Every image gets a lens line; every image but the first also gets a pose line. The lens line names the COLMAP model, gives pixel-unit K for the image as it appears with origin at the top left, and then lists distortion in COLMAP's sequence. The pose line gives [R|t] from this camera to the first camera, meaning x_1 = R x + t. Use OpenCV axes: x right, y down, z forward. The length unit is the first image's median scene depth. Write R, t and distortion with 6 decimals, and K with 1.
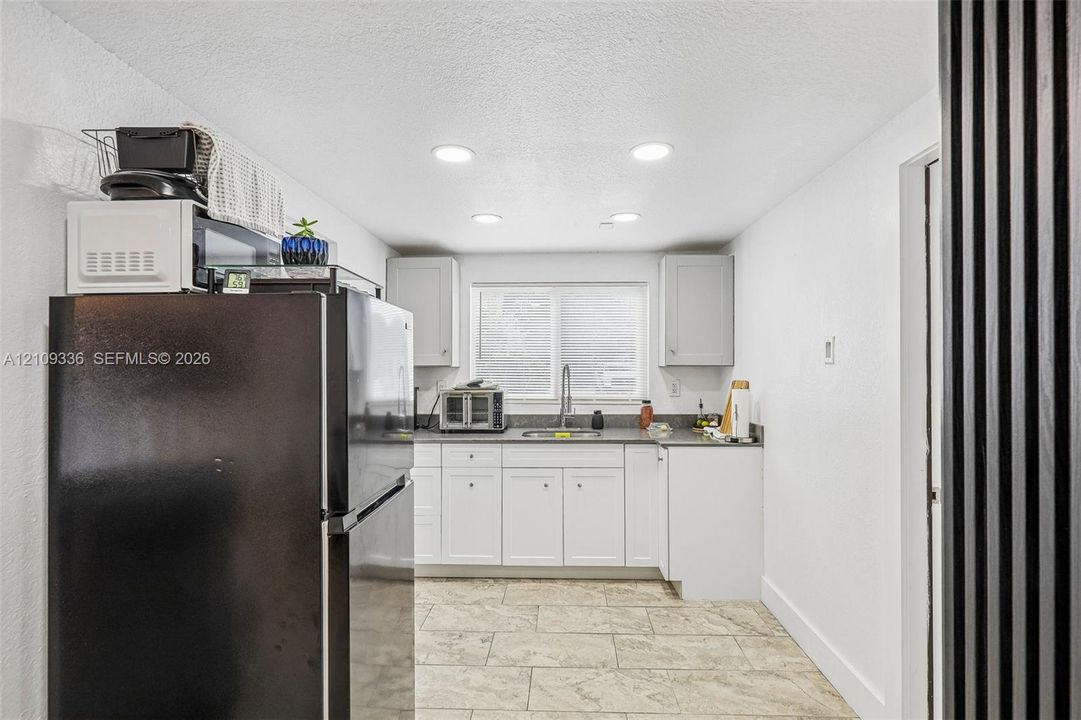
lens RADIAL K [[478.9, 0, 546.0], [0, 478.9, 363.8], [0, 0, 1]] dist [-0.000465, 0.000327]
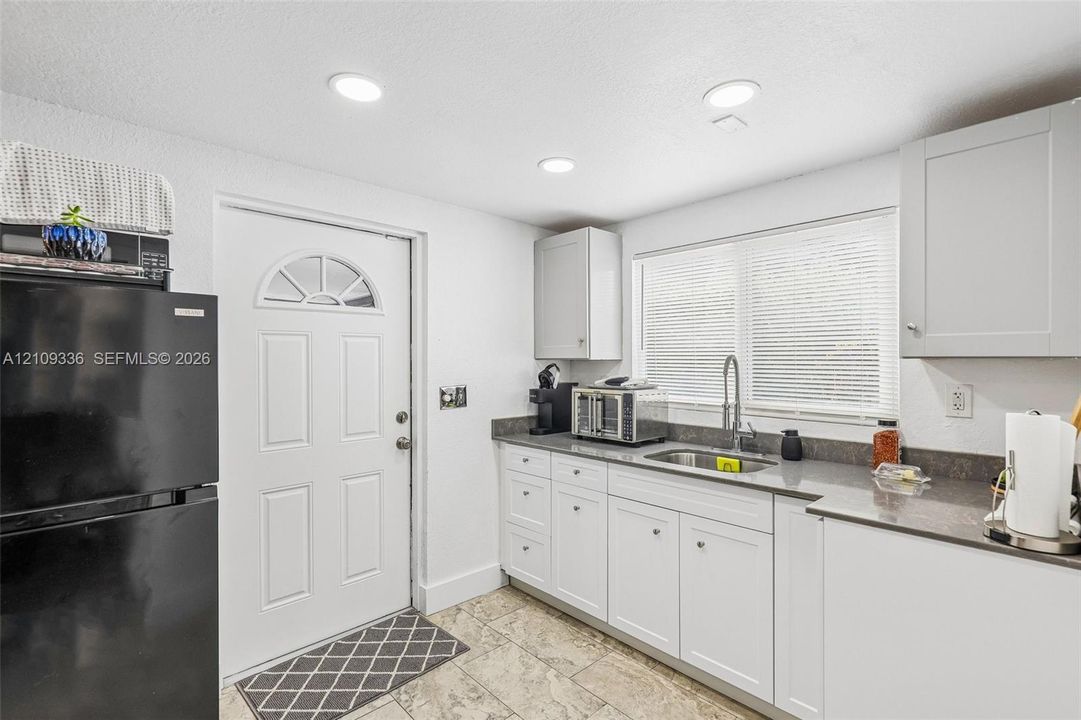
lens RADIAL K [[478.9, 0, 542.4], [0, 478.9, 361.3], [0, 0, 1]] dist [-0.000465, 0.000327]
pose [[0.735563, 0.001701, -0.677454, 0.312551], [0.006197, 0.999938, 0.009239, 0.000919], [0.677428, -0.010994, 0.735507, 0.348572]]
